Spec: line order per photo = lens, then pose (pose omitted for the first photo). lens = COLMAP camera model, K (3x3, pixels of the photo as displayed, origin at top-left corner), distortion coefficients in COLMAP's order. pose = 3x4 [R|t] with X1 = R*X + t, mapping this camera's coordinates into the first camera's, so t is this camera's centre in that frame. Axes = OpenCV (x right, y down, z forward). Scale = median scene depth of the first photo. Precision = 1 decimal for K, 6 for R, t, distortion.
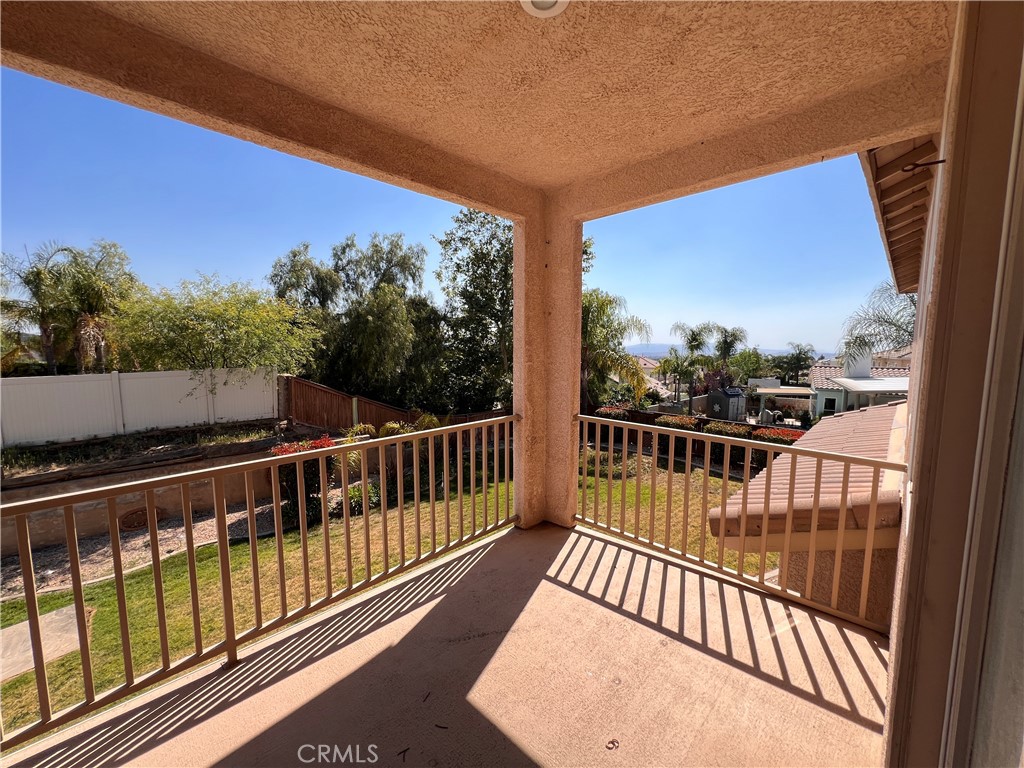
lens RADIAL K [[410.0, 0, 506.2], [0, 410.0, 386.4], [0, 0, 1]] dist [0.000398, 0.000042]
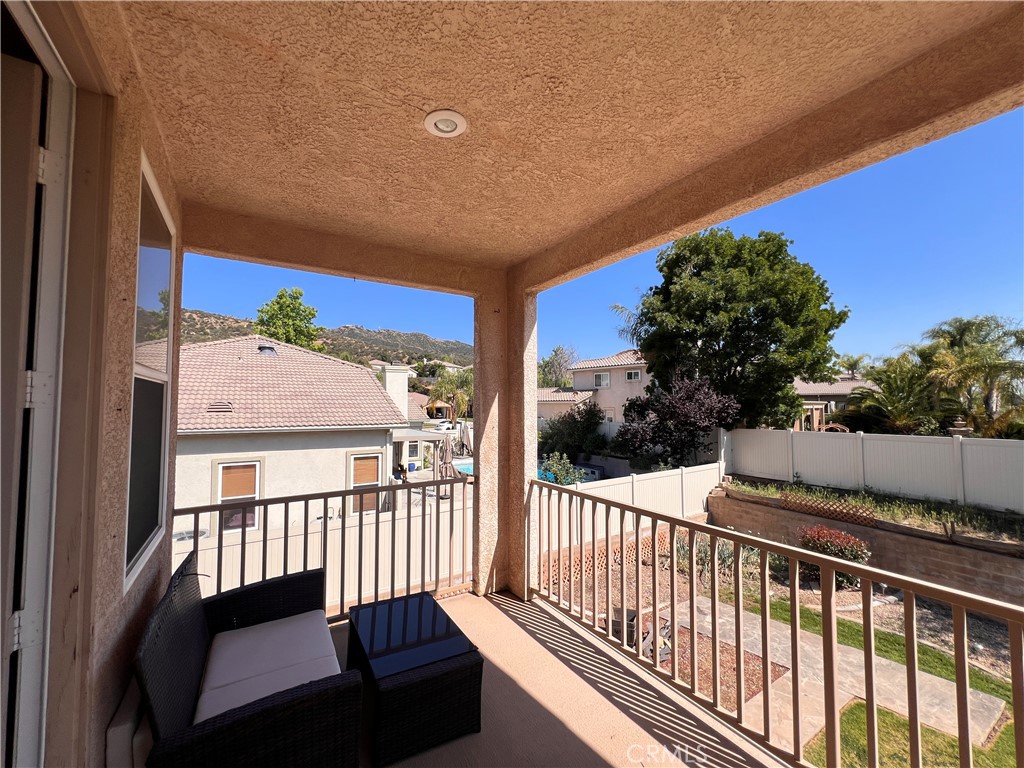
lens RADIAL K [[410.0, 0, 506.2], [0, 410.0, 386.4], [0, 0, 1]] dist [0.000398, 0.000042]
pose [[-0.232413, -0.042946, -0.971669, 0.069782], [-0.102604, 0.994533, -0.019415, -0.009148], [0.967190, 0.095185, -0.235549, 0.104432]]
